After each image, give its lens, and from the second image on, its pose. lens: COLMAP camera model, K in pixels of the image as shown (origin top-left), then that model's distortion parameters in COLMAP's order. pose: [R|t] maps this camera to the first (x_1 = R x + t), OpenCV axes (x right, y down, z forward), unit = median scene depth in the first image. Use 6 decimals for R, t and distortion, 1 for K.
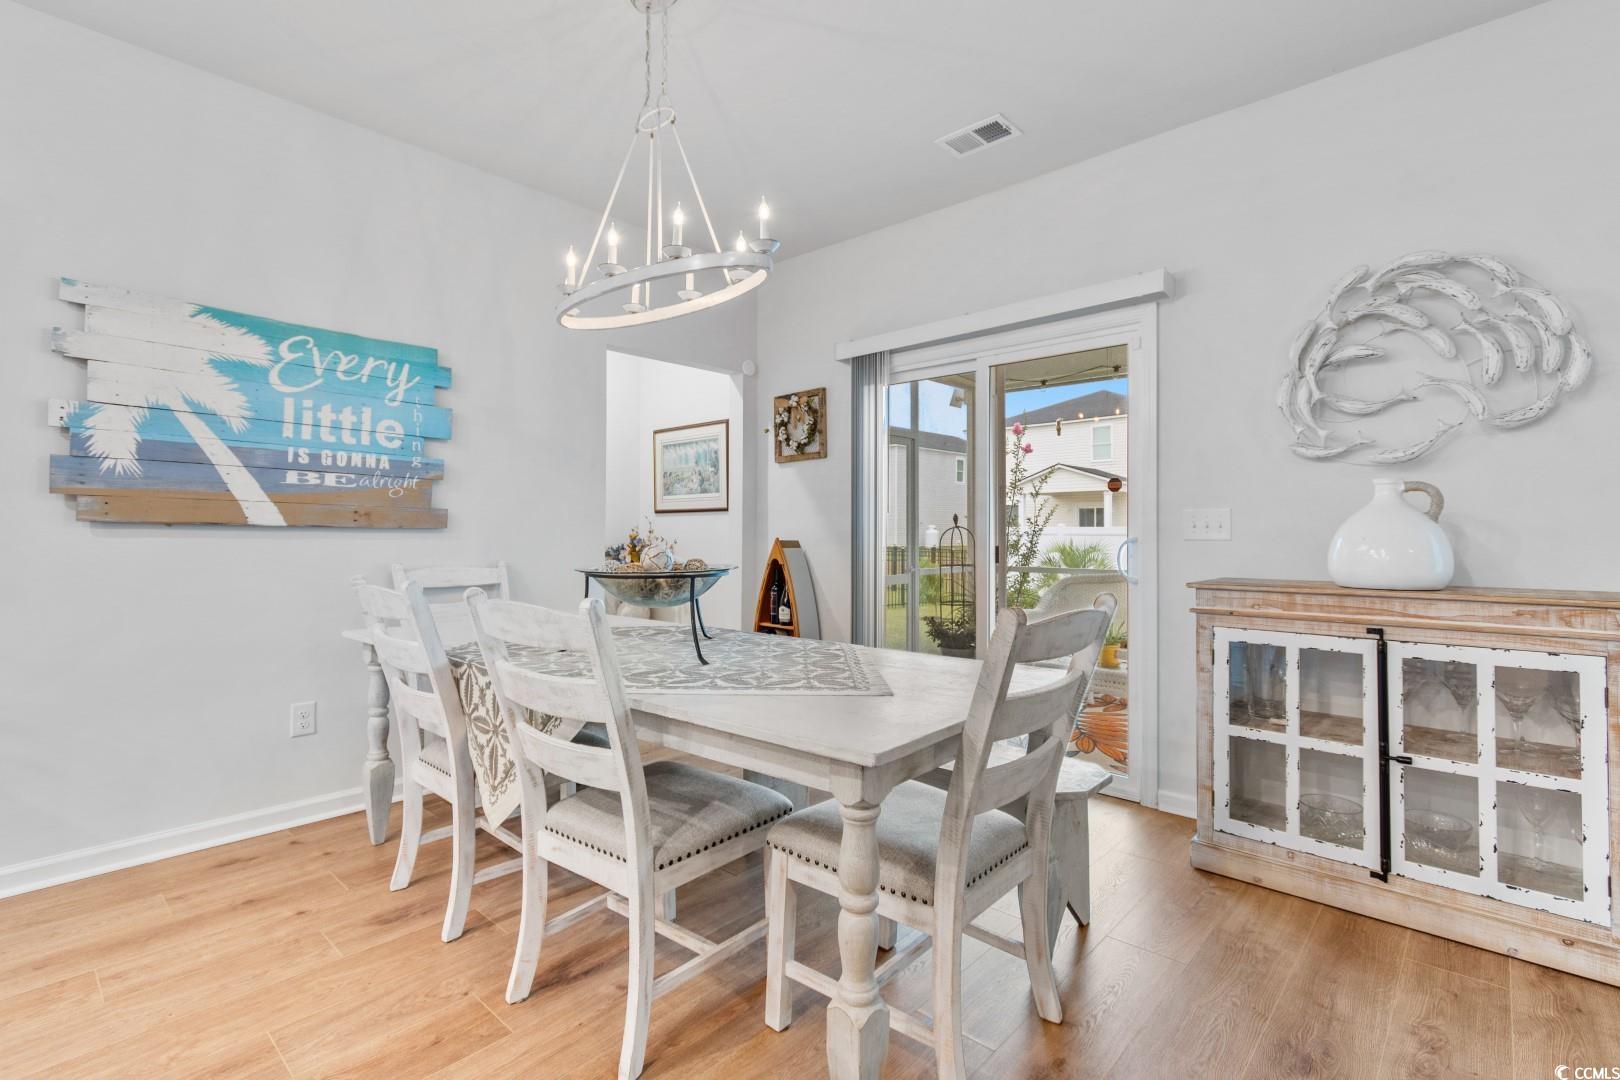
lens RADIAL K [[718.9, 0, 824.7], [0, 718.9, 537.2], [0, 0, 1]] dist [0.004831, 0.000502]
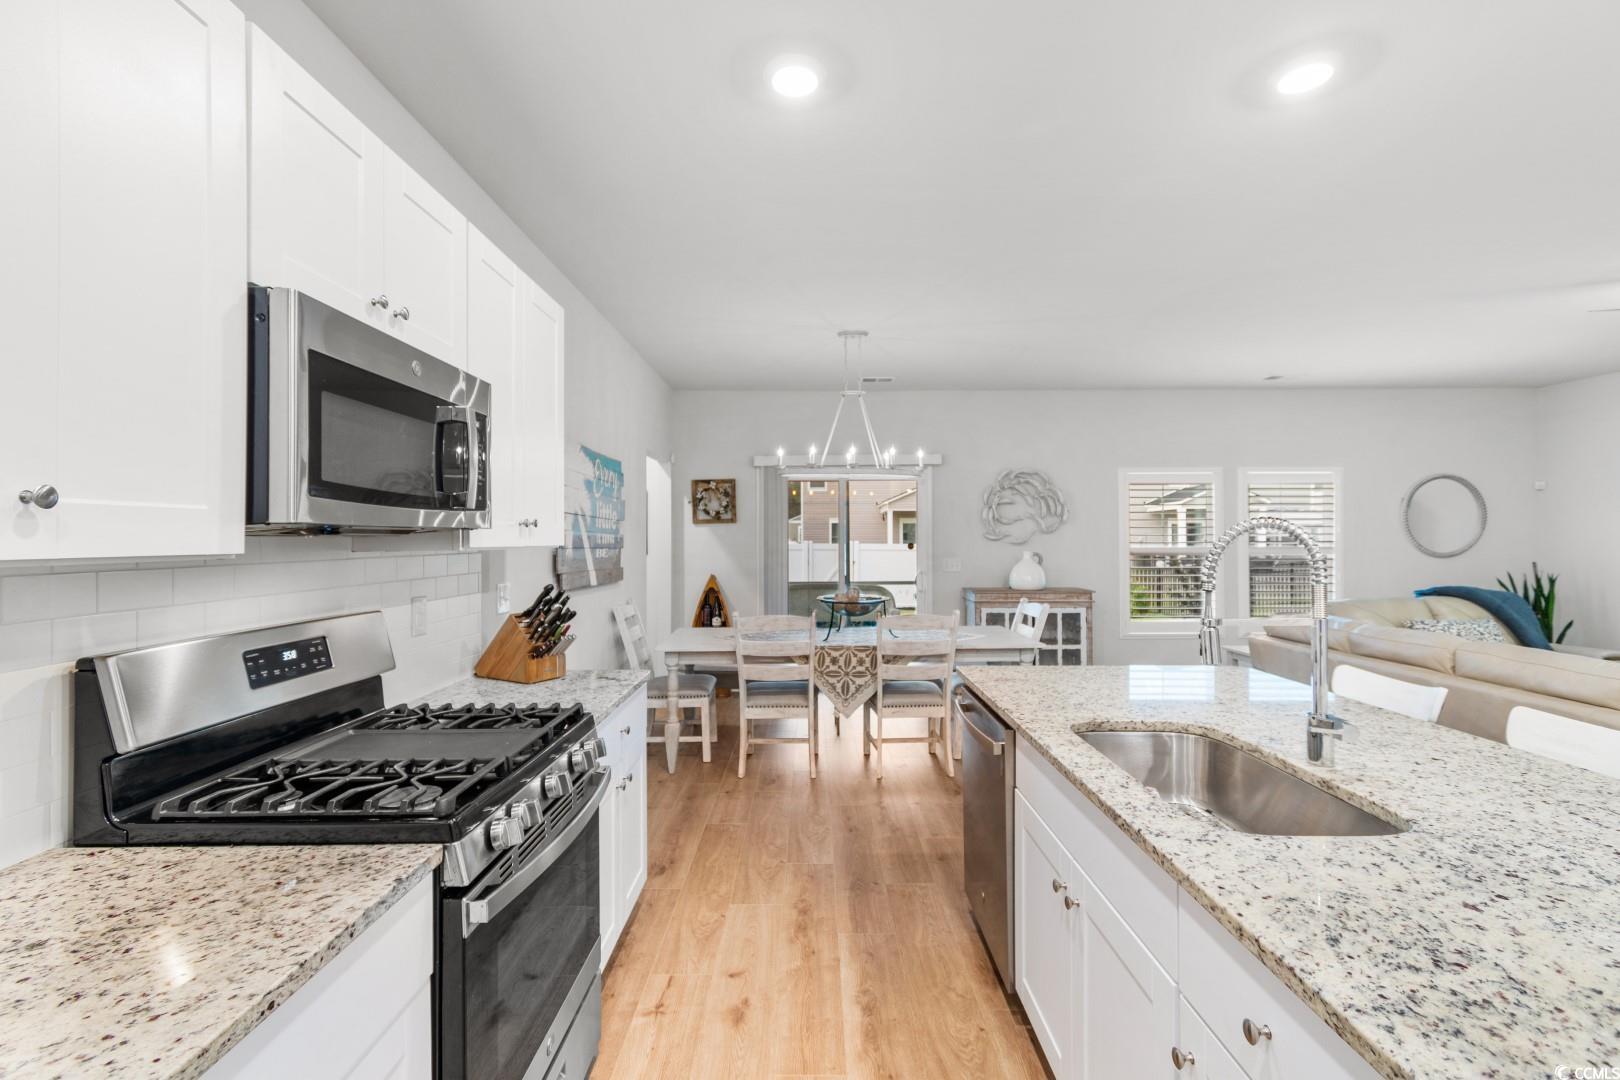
lens RADIAL K [[718.9, 0, 801.4], [0, 718.9, 537.5], [0, 0, 1]] dist [0.004831, 0.000502]
pose [[0.741483, -0.005047, 0.670952, -1.617979], [0.010318, 0.999939, -0.003880, -0.121469], [-0.670892, 0.009800, 0.741490, -0.452244]]
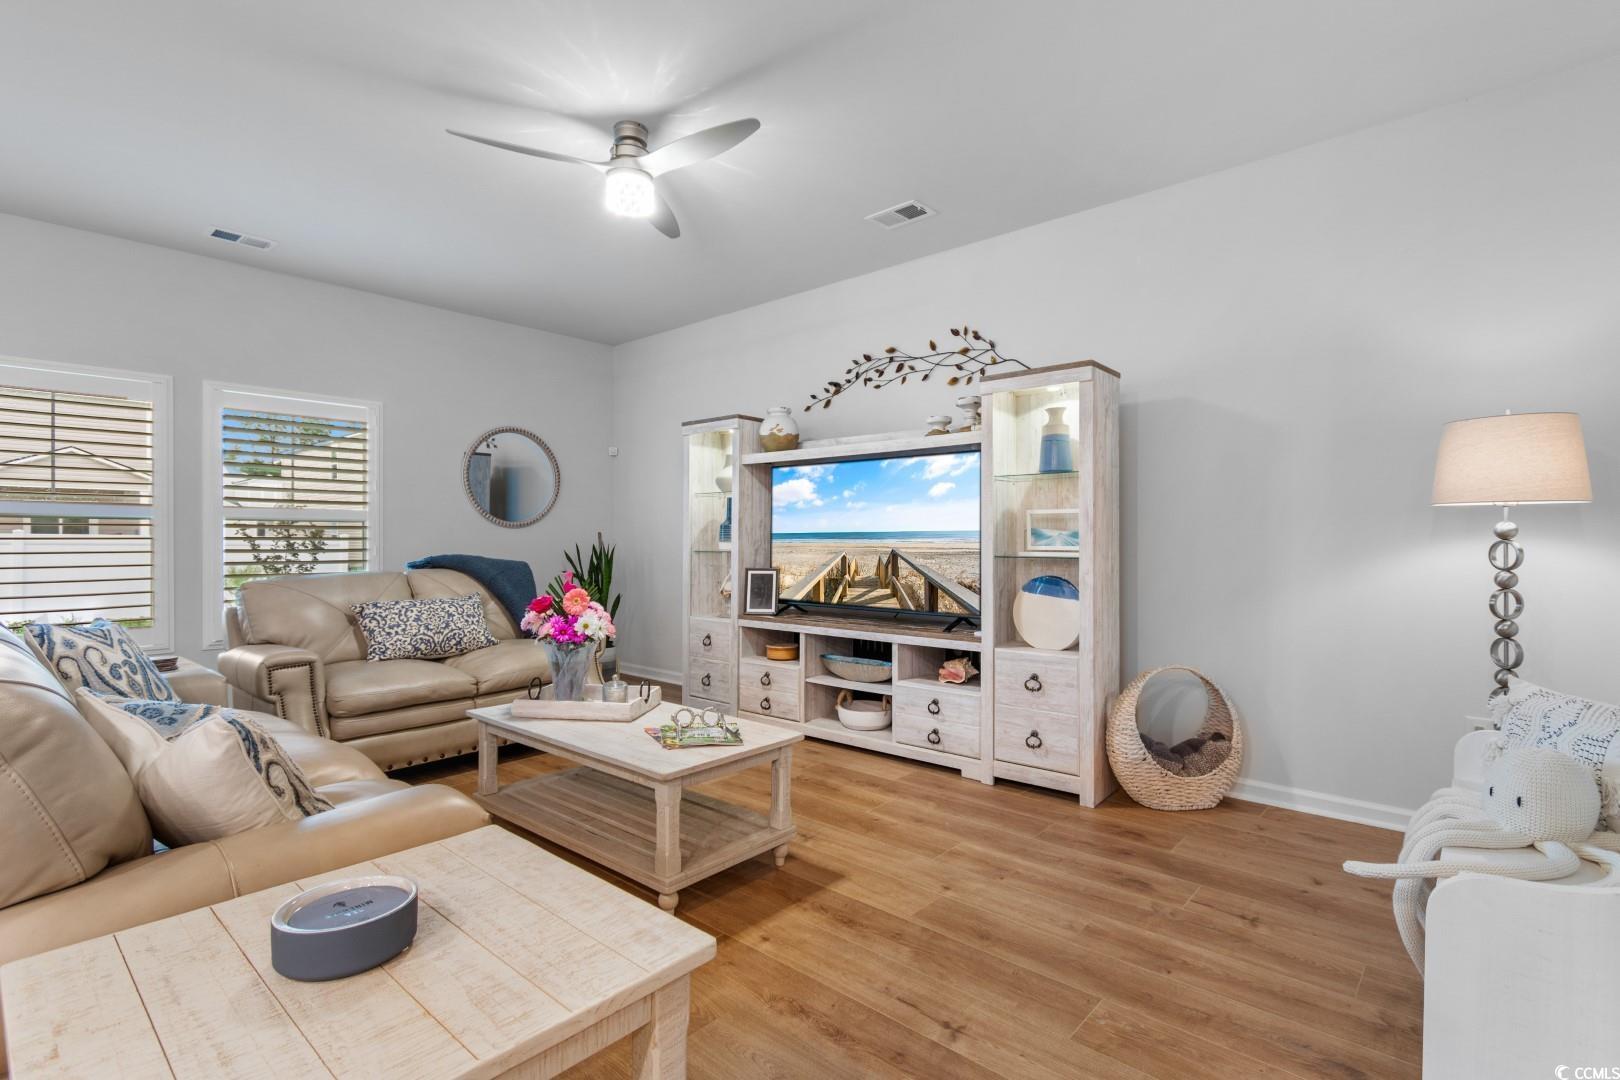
lens RADIAL K [[762.0, 0, 807.3], [0, 762.0, 542.8], [0, 0, 1]] dist [0.002878, -0.004015]
pose [[0.002169, -0.006744, 0.999975, -0.414299], [0.008224, 0.999944, 0.006726, 0.007488], [-0.999964, 0.008209, 0.002224, -0.982090]]
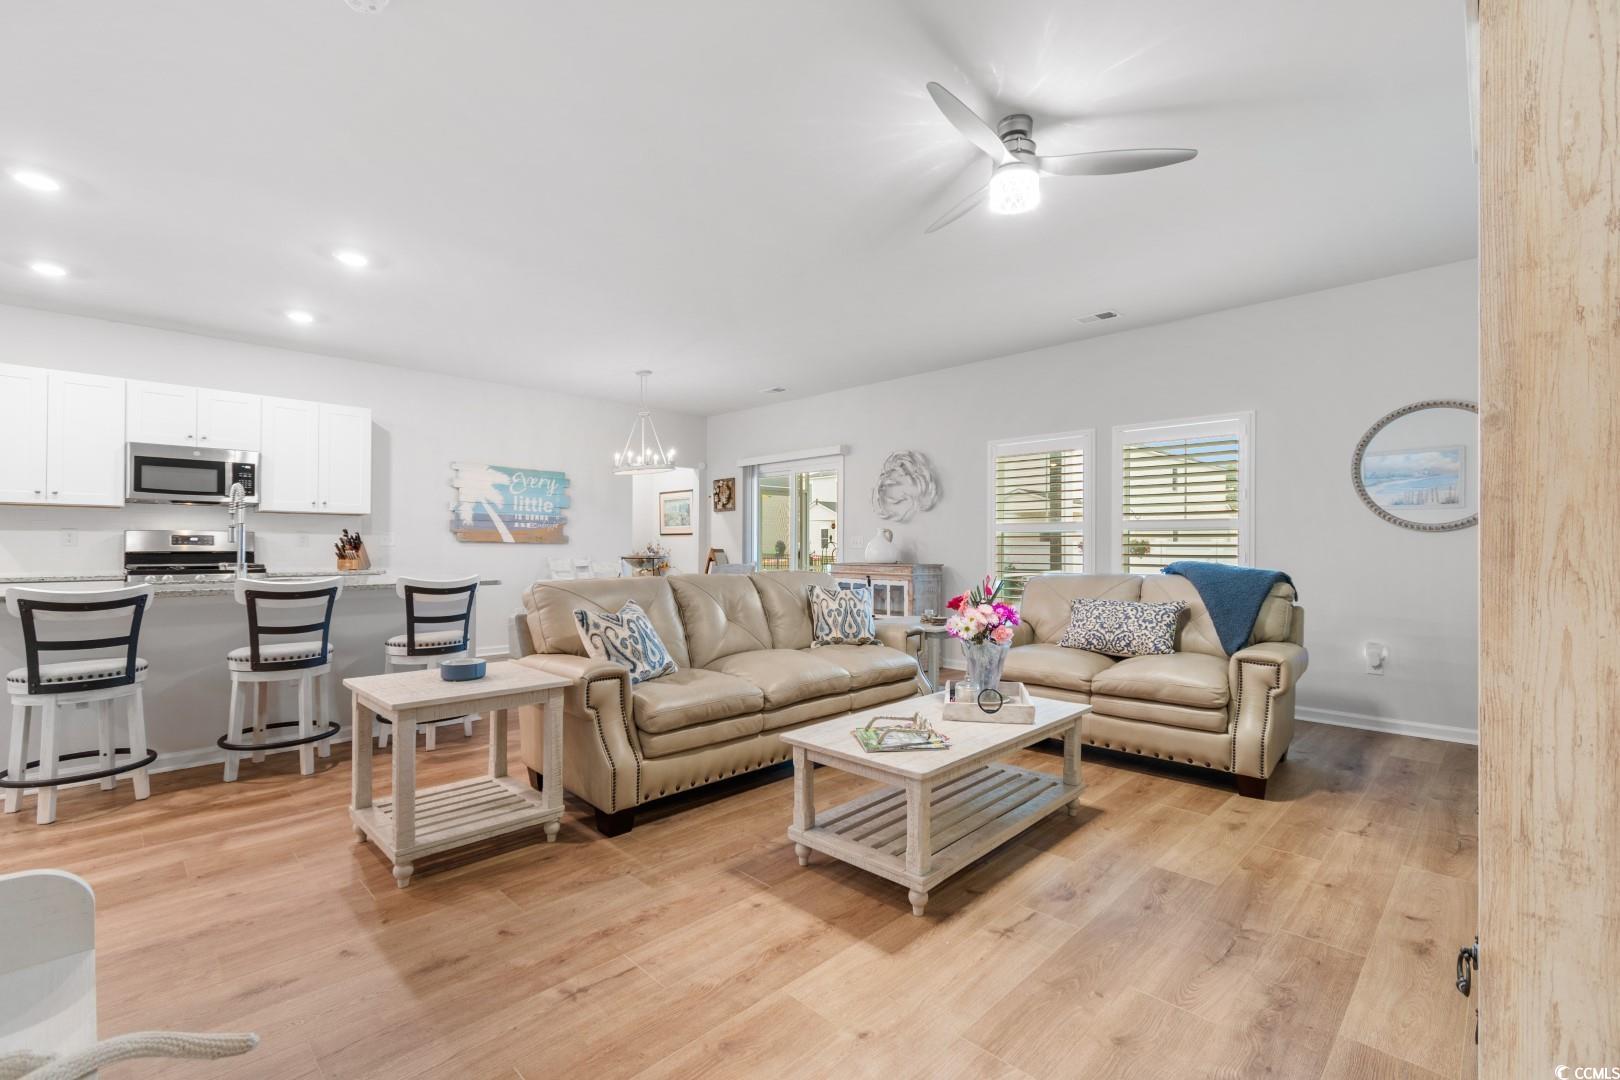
lens RADIAL K [[718.9, 0, 836.1], [0, 718.9, 549.0], [0, 0, 1]] dist [0.004831, 0.000502]
pose [[0.999164, 0.001471, -0.040862, 0.660928], [-0.001625, 0.999992, -0.003741, 0.019328], [0.040856, 0.003804, 0.999158, -1.896374]]
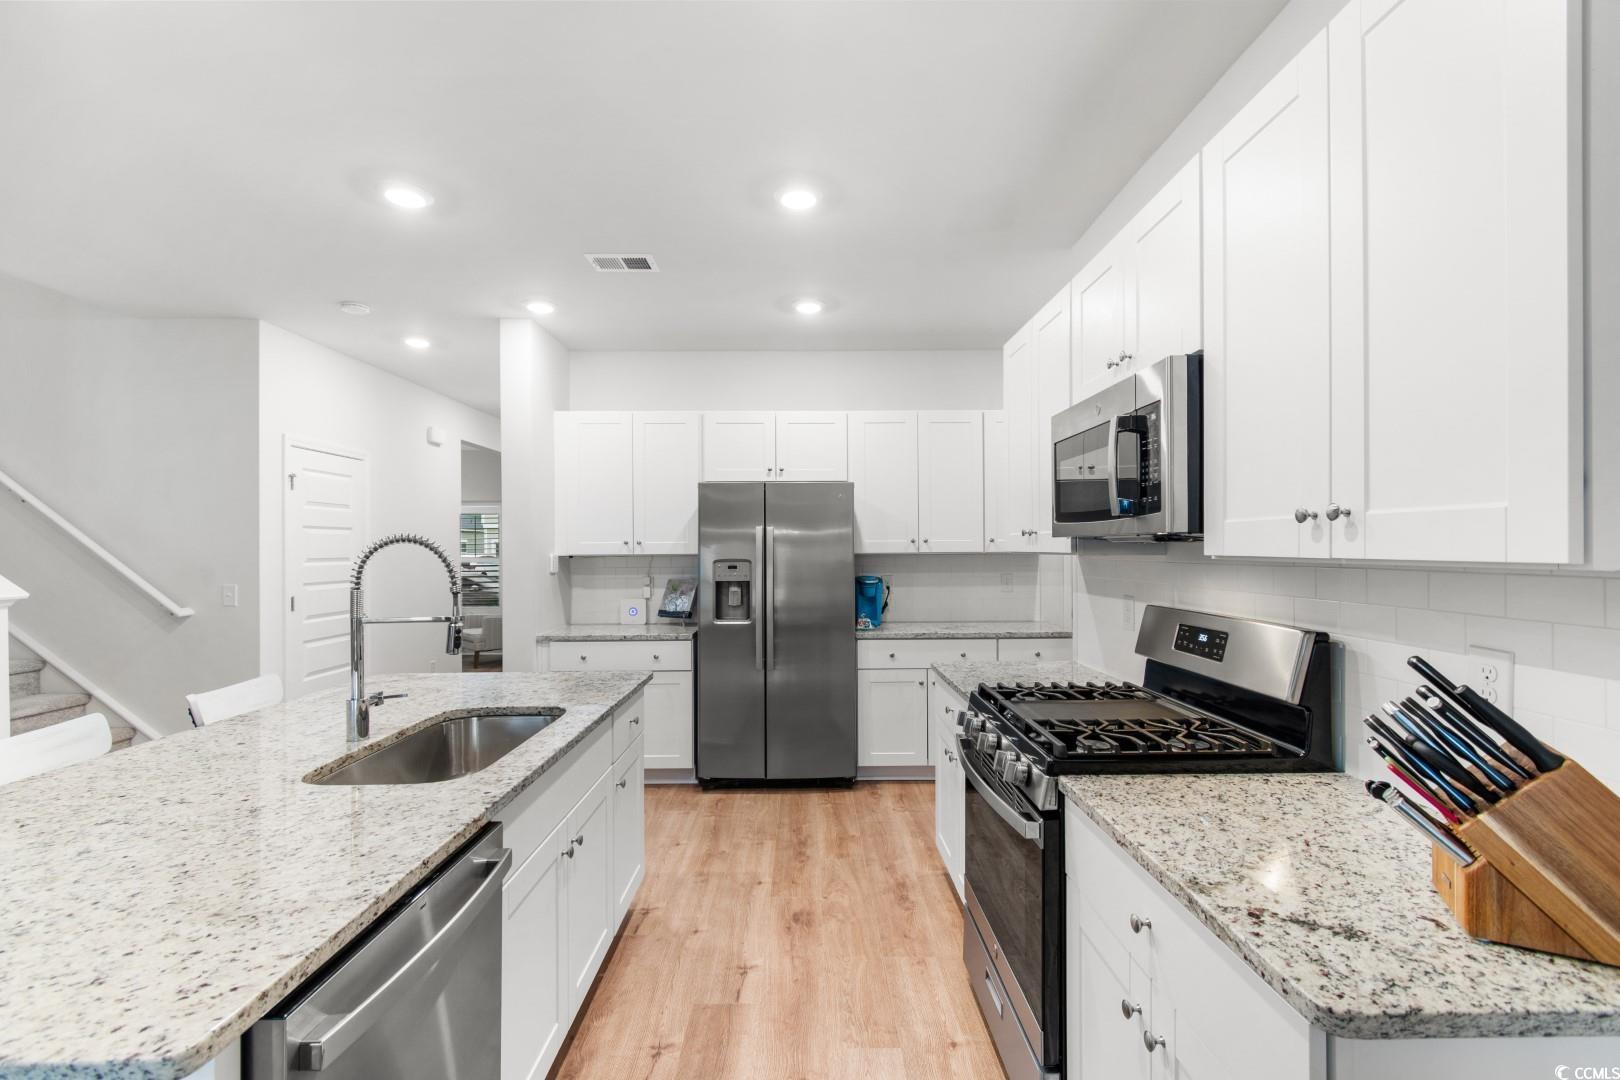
lens RADIAL K [[718.9, 0, 807.9], [0, 718.9, 546.9], [0, 0, 1]] dist [0.004831, 0.000502]
pose [[-0.743077, 0.001847, -0.669204, -0.625039], [-0.000415, 0.999995, 0.003221, -0.126792], [0.669206, 0.002671, -0.743072, 0.679437]]
